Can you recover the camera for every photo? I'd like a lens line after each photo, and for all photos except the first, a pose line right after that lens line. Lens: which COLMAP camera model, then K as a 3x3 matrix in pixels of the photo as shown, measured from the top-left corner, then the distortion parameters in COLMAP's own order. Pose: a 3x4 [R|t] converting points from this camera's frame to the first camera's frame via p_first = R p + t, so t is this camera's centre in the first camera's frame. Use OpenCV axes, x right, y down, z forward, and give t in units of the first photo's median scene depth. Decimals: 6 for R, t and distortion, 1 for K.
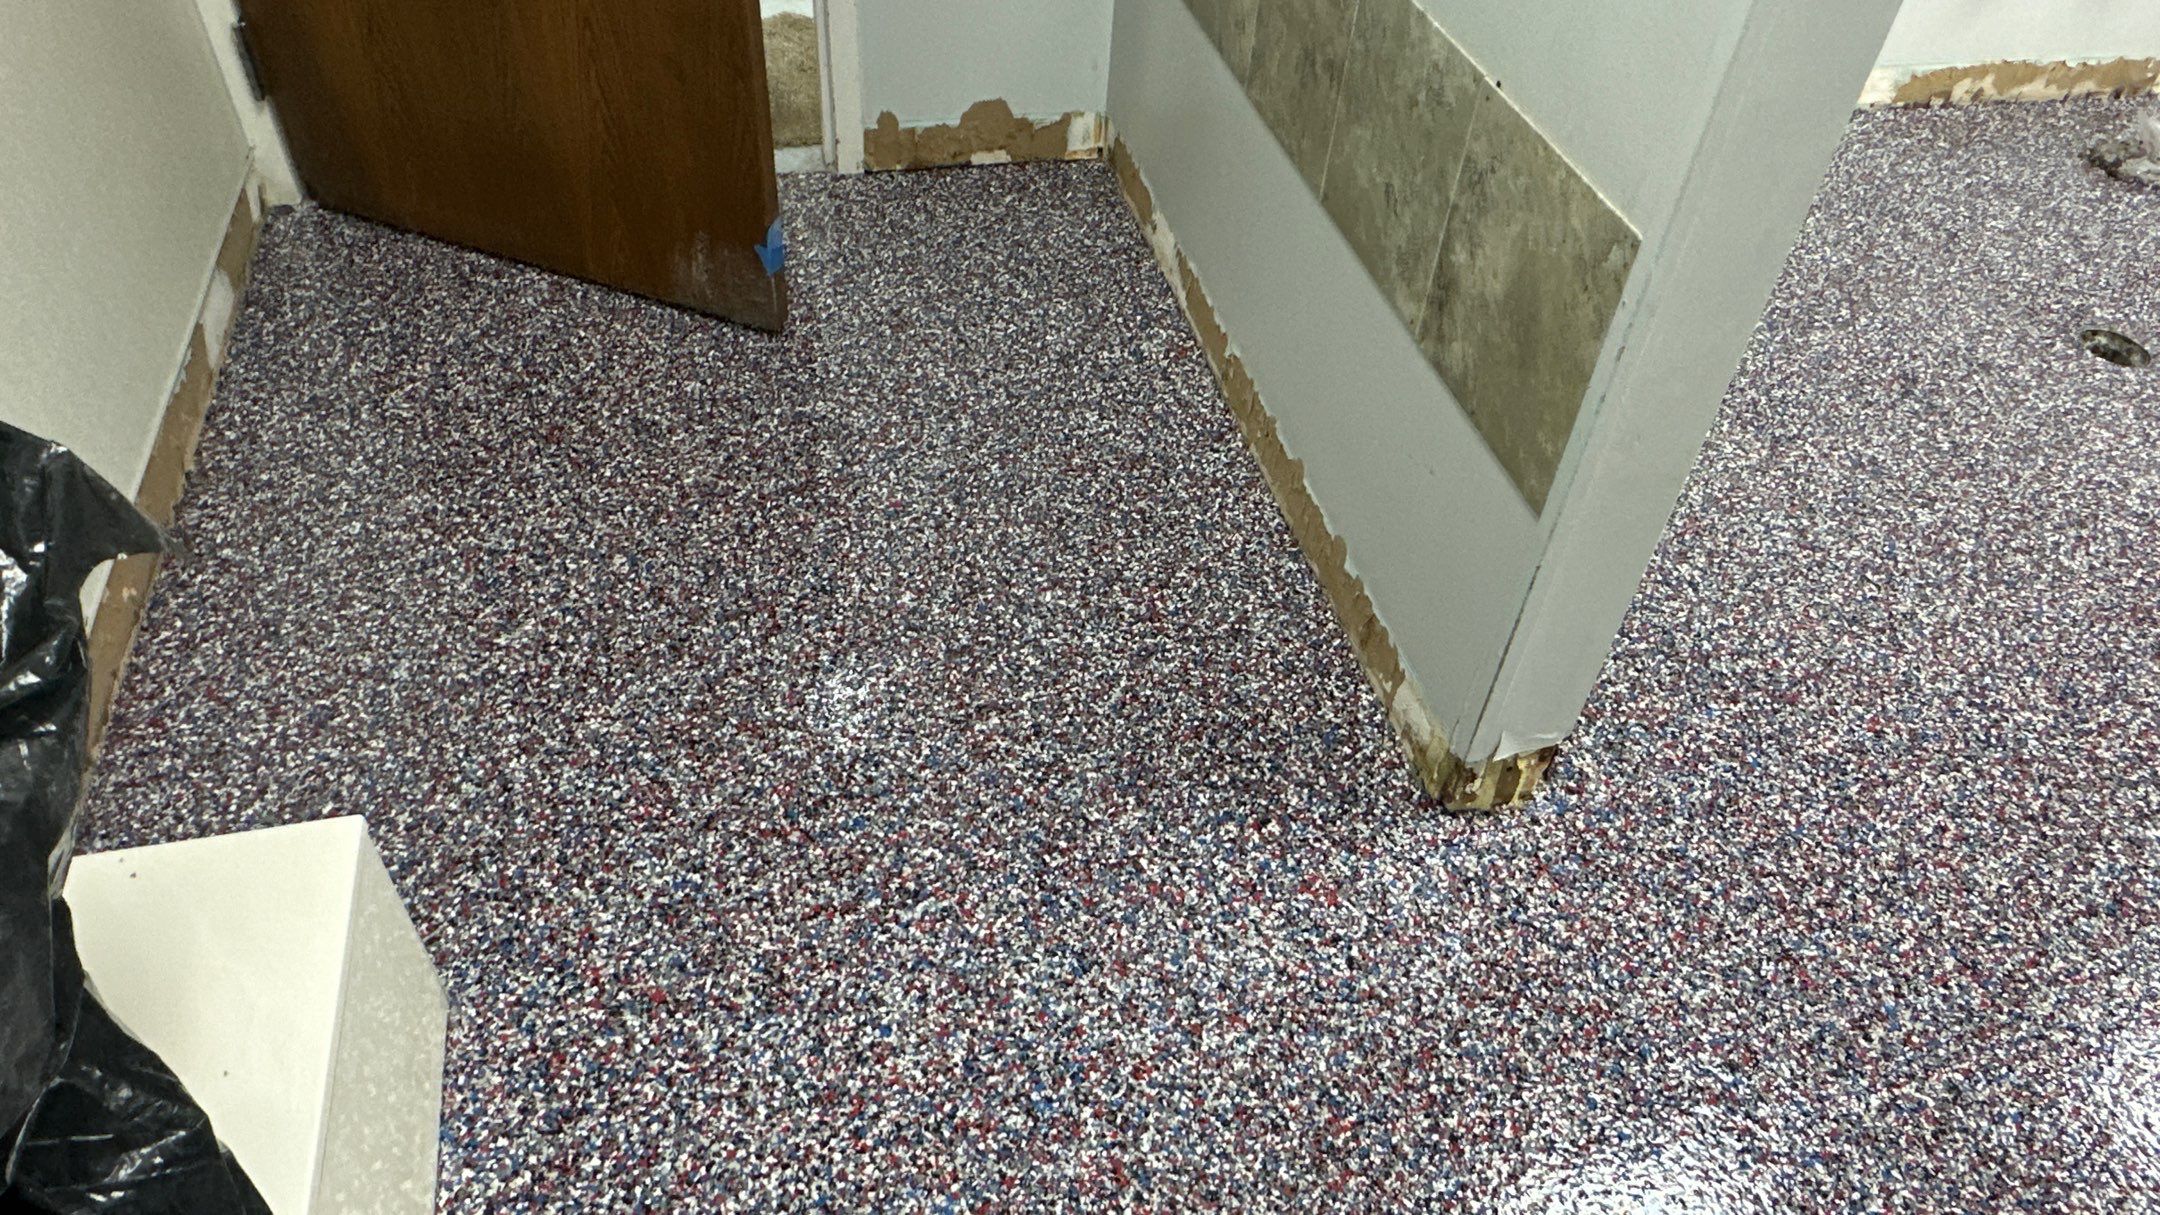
lens RADIAL K [[1430.9, 0, 1084.3], [0, 1430.9, 608.1], [0, 0, 1]] dist [-0.004469, 0.000424]
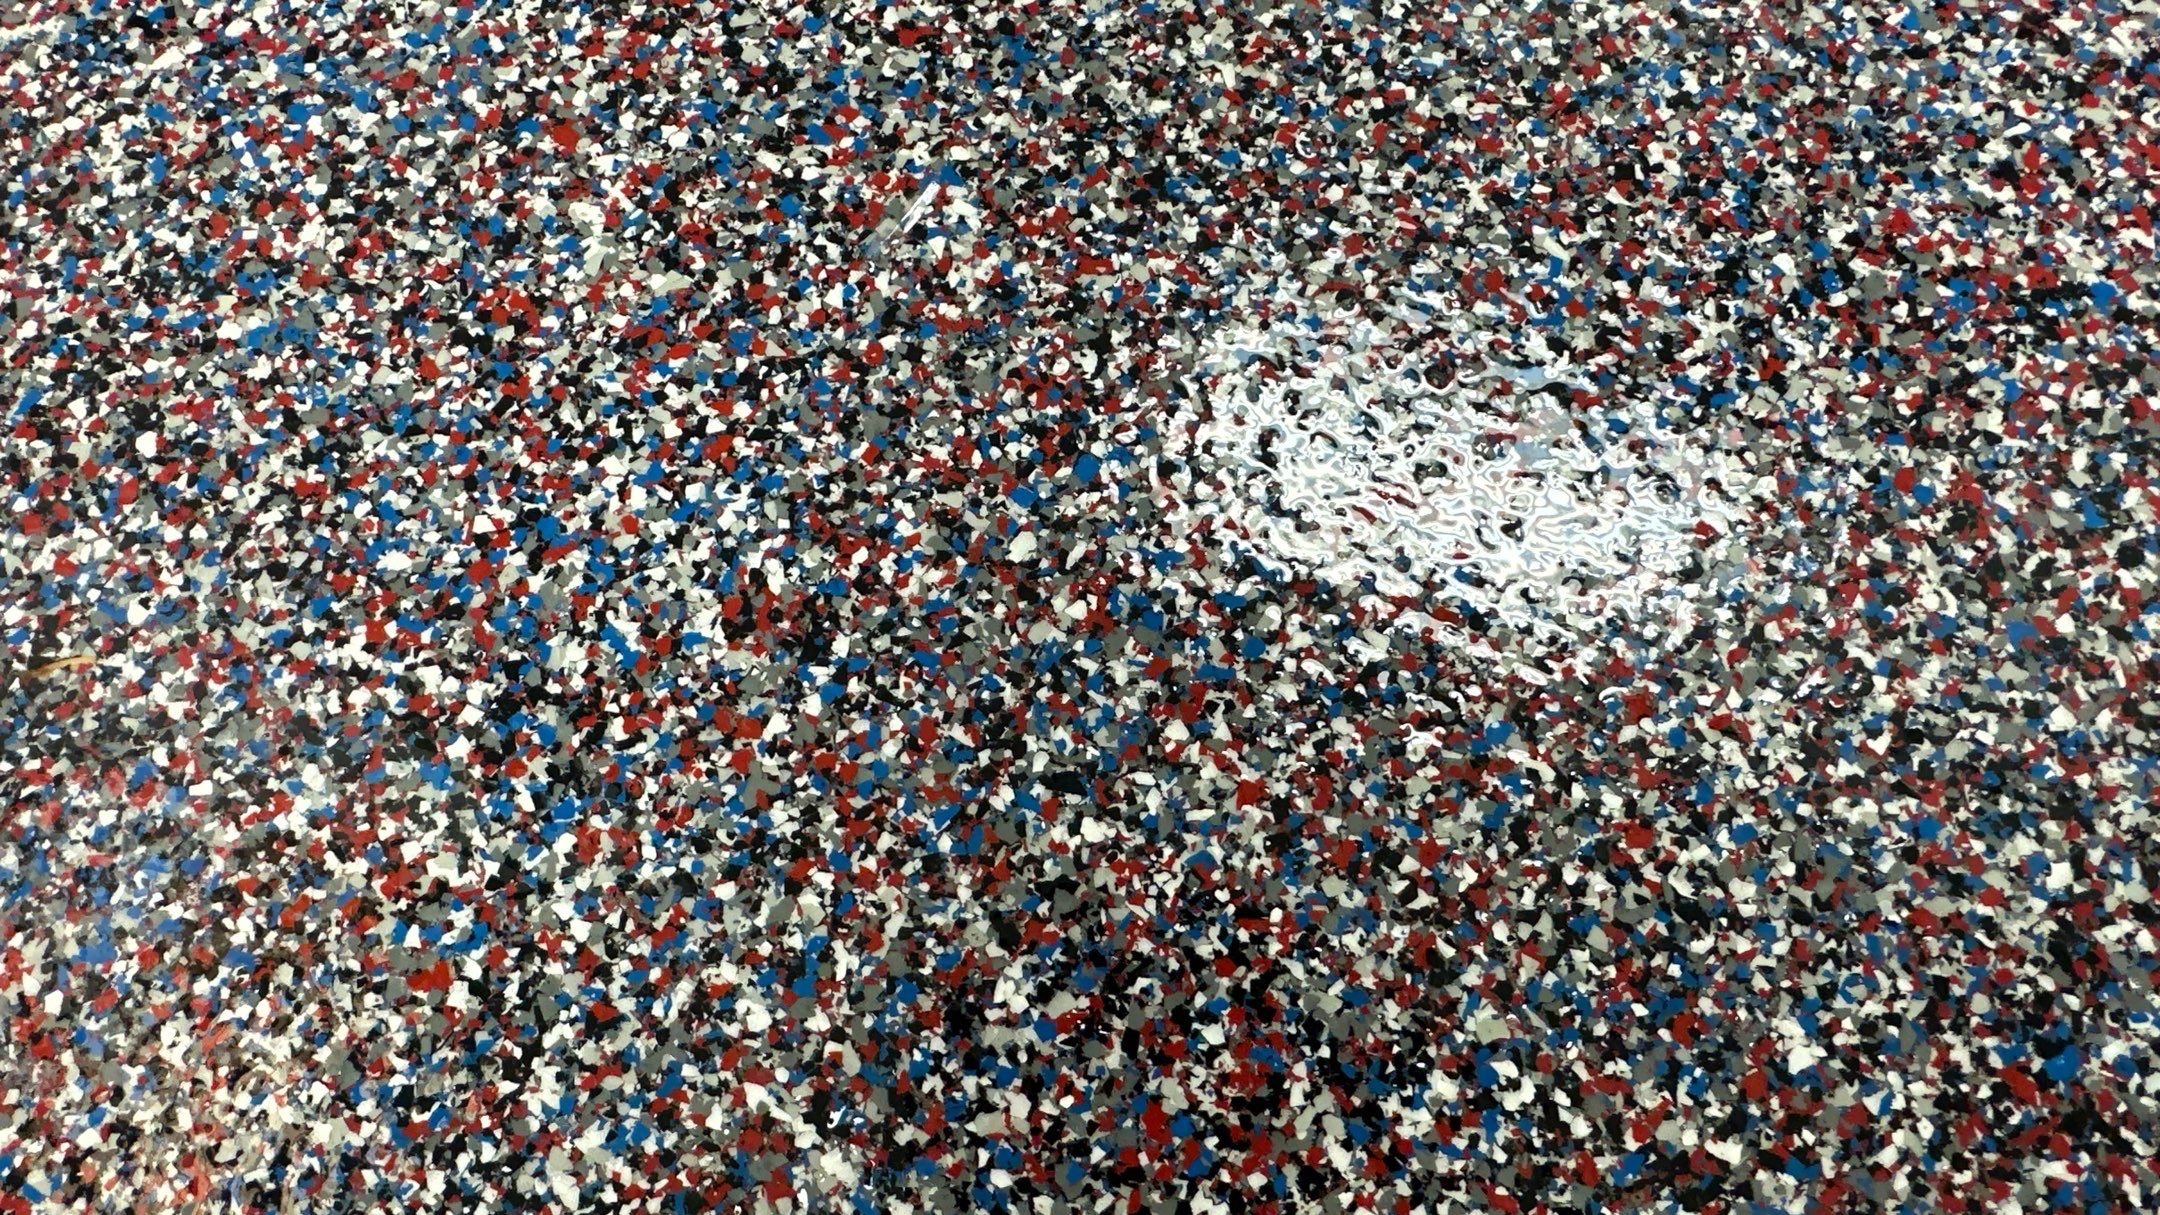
lens RADIAL K [[1430.9, 0, 1088.3], [0, 1430.9, 606.5], [0, 0, 1]] dist [-0.004469, 0.000424]
pose [[-0.521181, 0.803740, -0.287005, 0.730593], [-0.600885, -0.106766, 0.792173, 0.118974], [0.606059, 0.585323, 0.538600, 0.672473]]
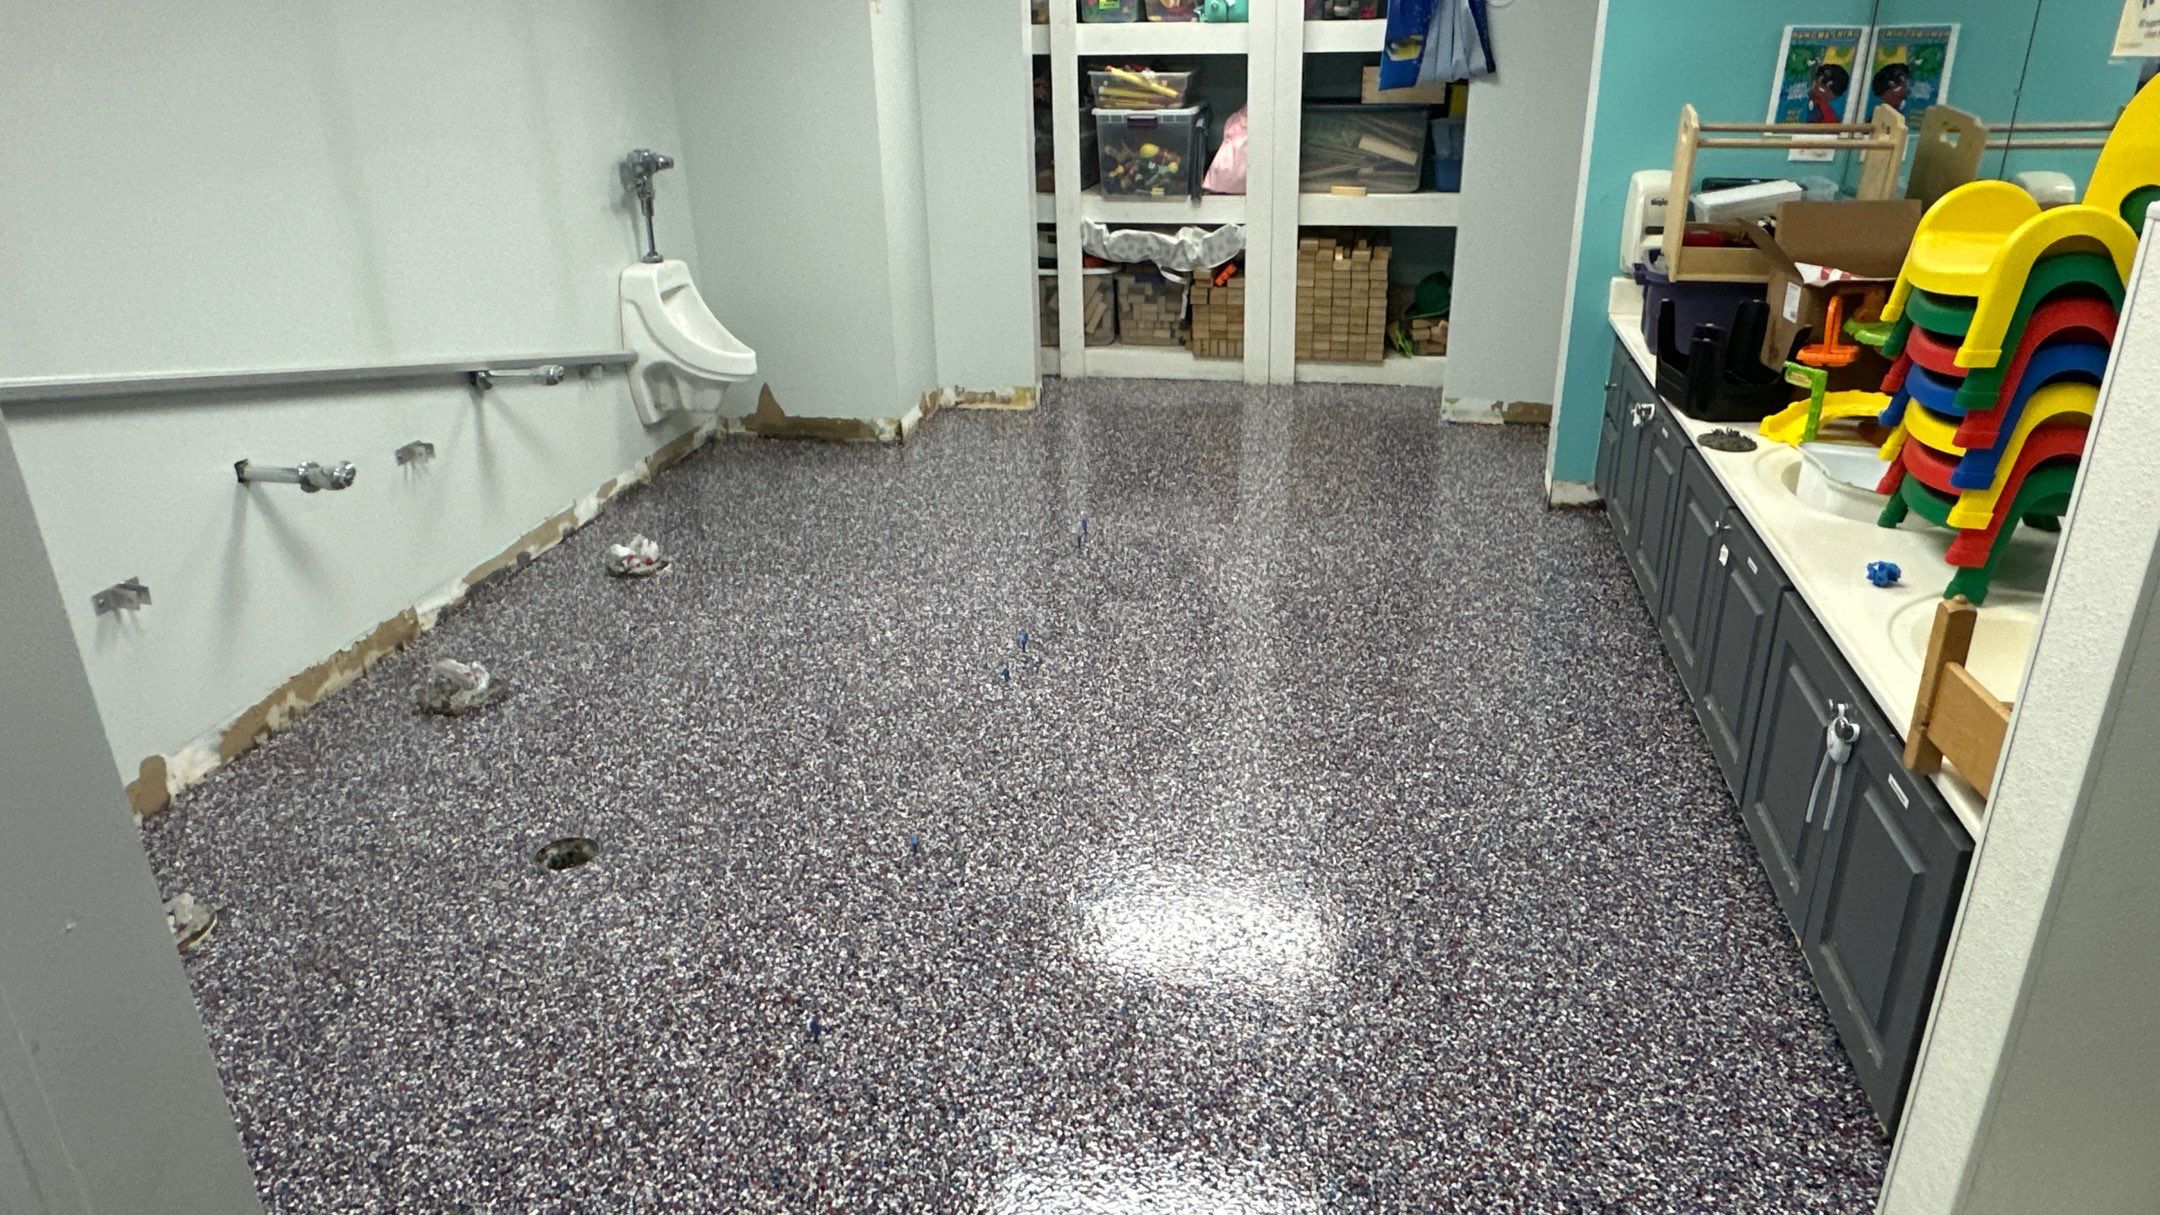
lens RADIAL K [[1430.9, 0, 1084.0], [0, 1430.9, 609.4], [0, 0, 1]] dist [-0.004469, 0.000424]
pose [[0.407002, -0.421381, 0.810424, 0.111000], [0.667613, 0.742765, 0.050921, -0.158149], [-0.623412, 0.520325, 0.583626, 0.033681]]
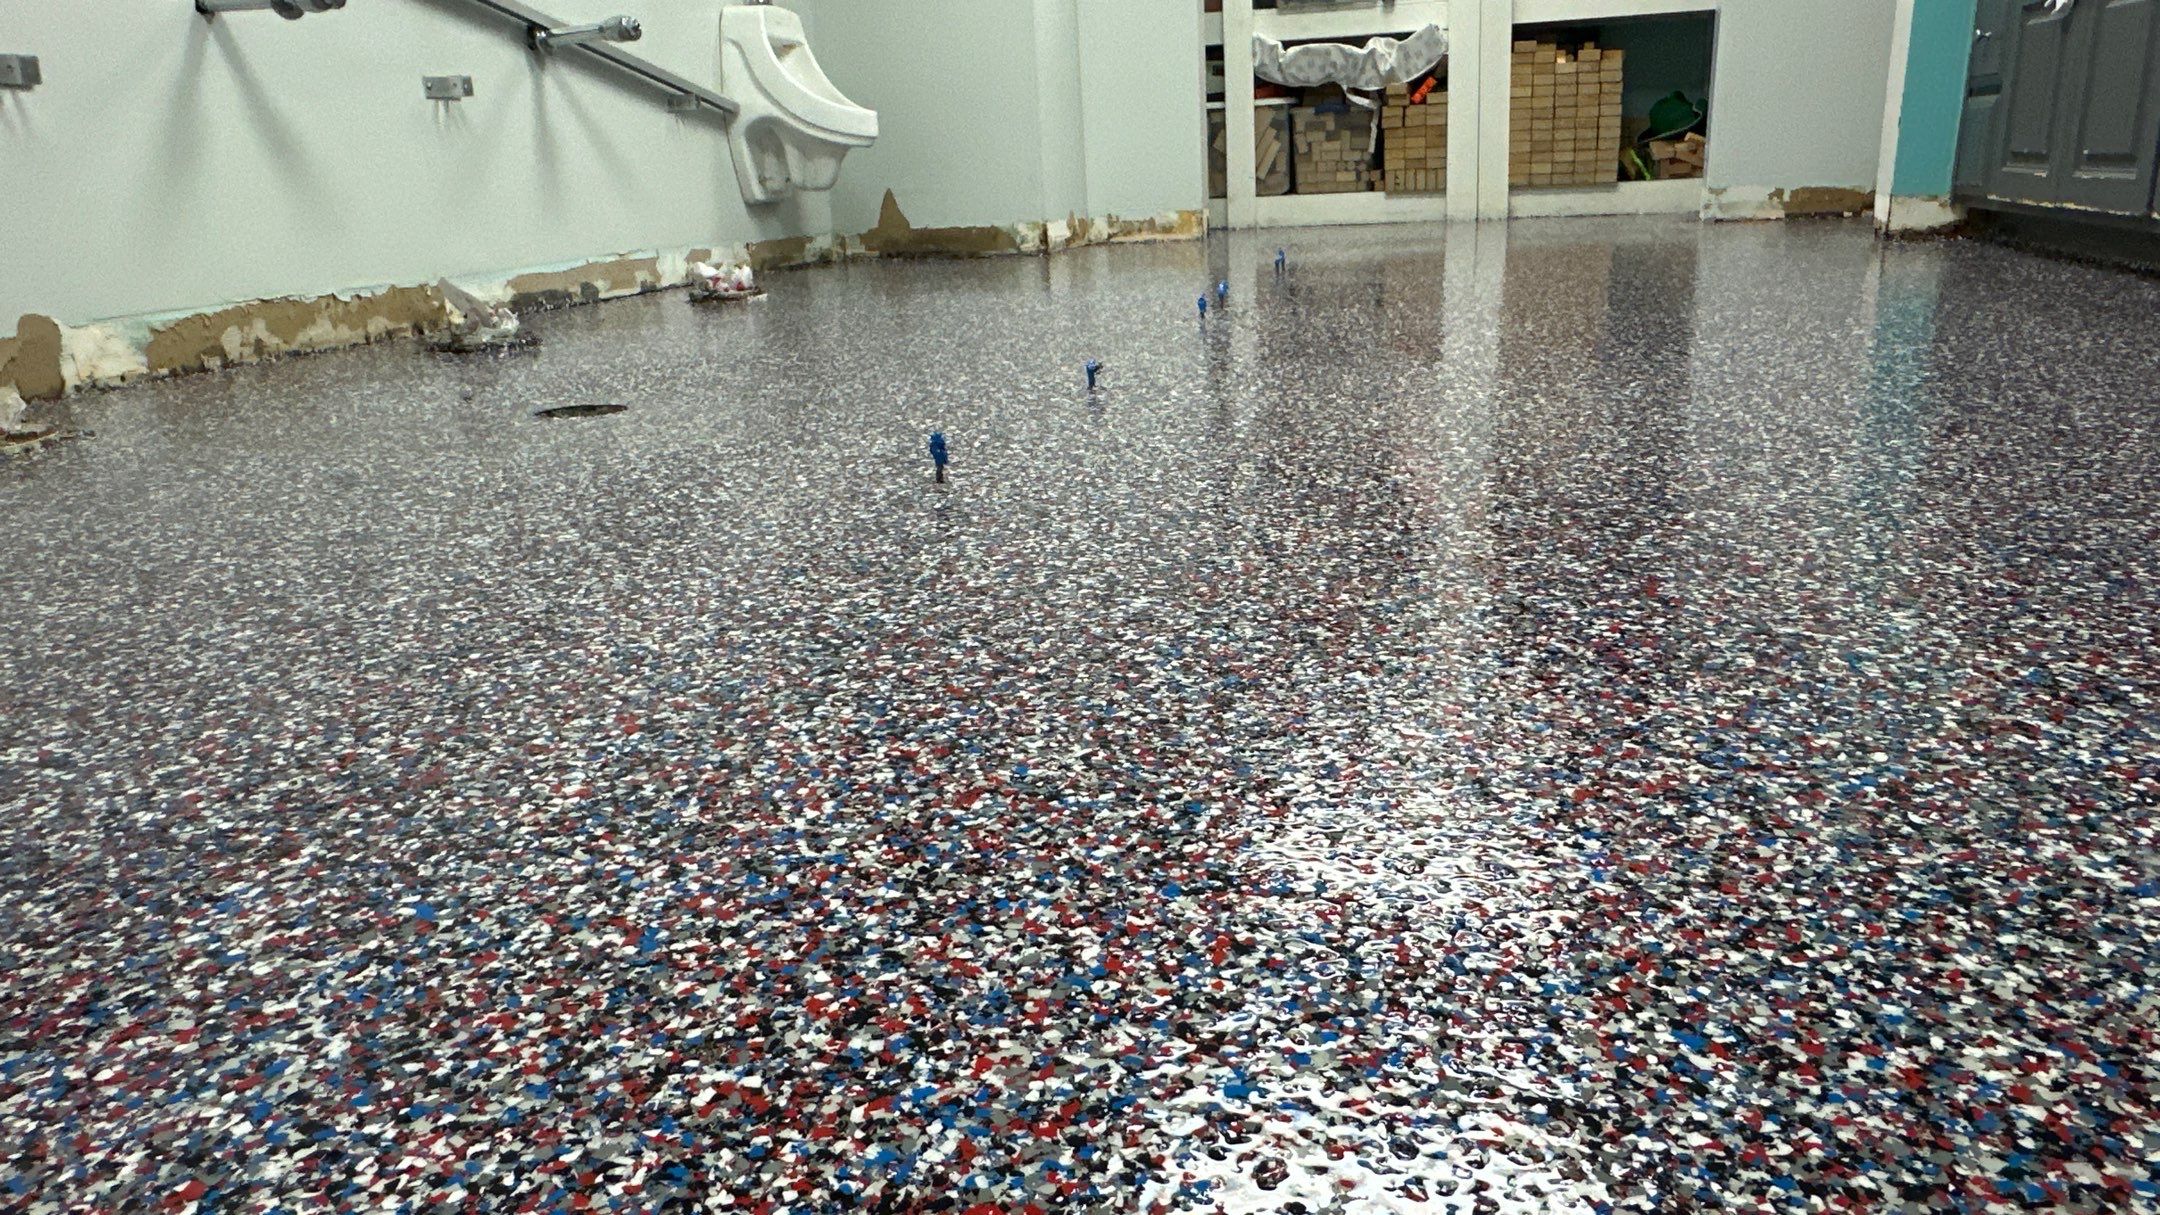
lens RADIAL K [[1430.9, 0, 1084.5], [0, 1430.9, 609.5], [0, 0, 1]] dist [-0.004469, 0.000424]
pose [[0.476891, -0.340926, 0.810151, 0.294033], [0.666411, 0.741242, -0.080351, 0.178840], [-0.573125, 0.578212, 0.580688, 0.670645]]
